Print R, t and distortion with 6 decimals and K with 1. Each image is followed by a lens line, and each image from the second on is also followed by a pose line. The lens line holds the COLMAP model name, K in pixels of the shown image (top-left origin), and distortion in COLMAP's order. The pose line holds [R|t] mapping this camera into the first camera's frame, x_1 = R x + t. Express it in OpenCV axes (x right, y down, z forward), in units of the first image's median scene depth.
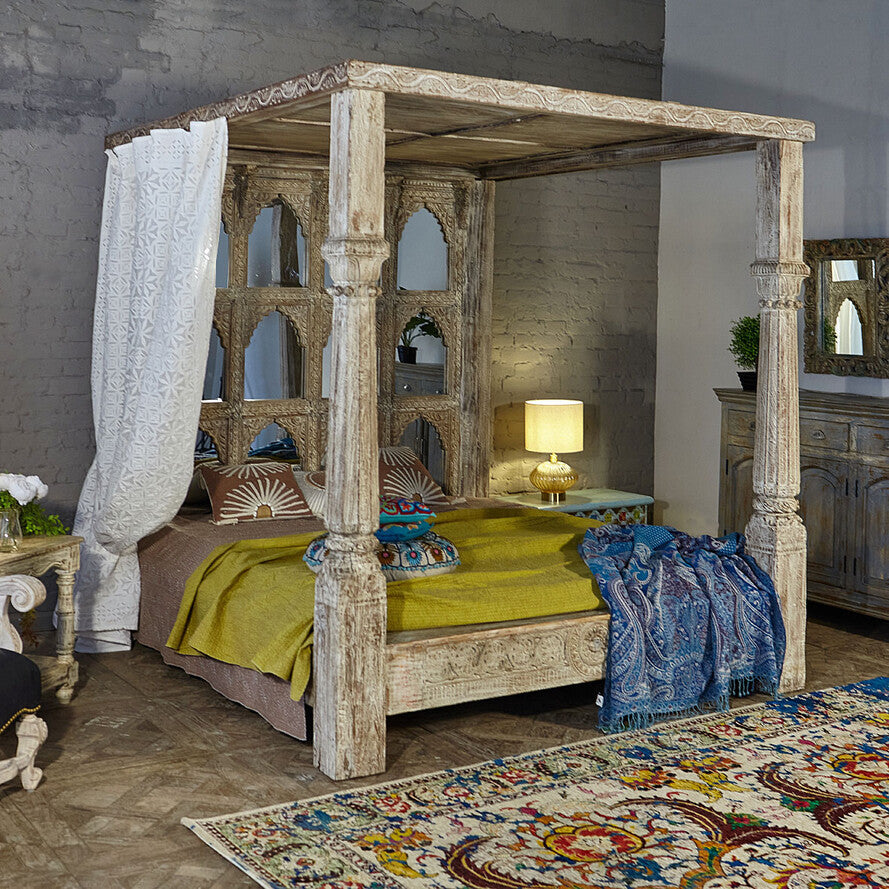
lens RADIAL K [[1353.7, 0, 444.5], [0, 1353.7, 444.5], [0, 0, 1]] dist [-0.070894, 0.010025]
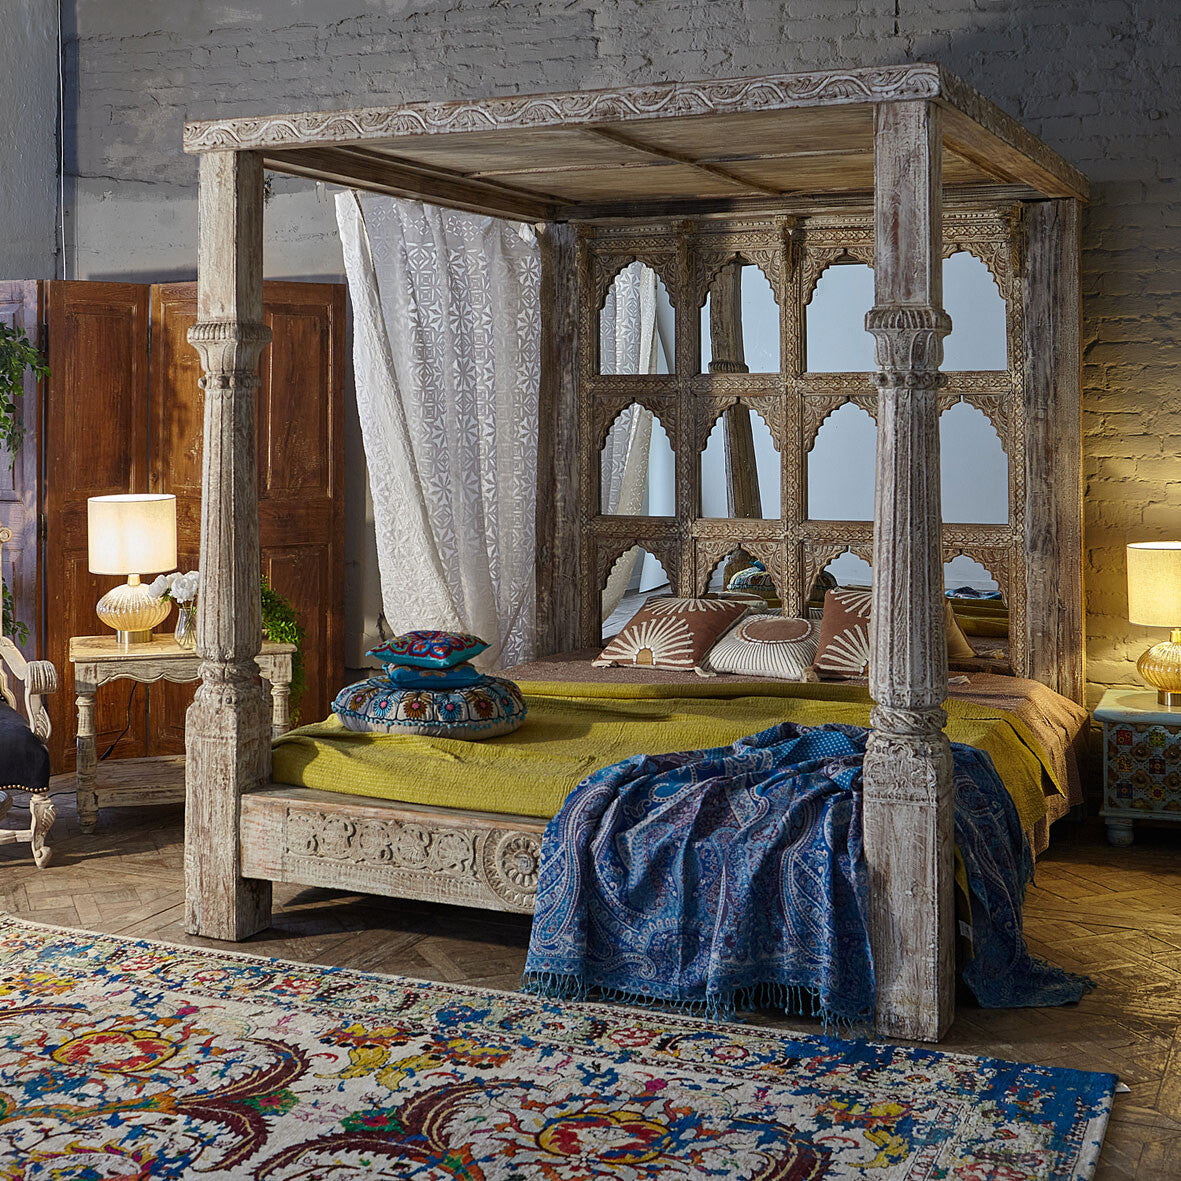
lens RADIAL K [[1751.6, 0, 590.9], [0, 1751.6, 571.9], [0, 0, 1]] dist [-0.093359, 0.057070]
pose [[0.554523, 0.063694, -0.829727, 0.902827], [-0.069552, 0.997125, 0.030061, -0.037240], [0.829257, 0.041040, 0.557359, 0.514017]]
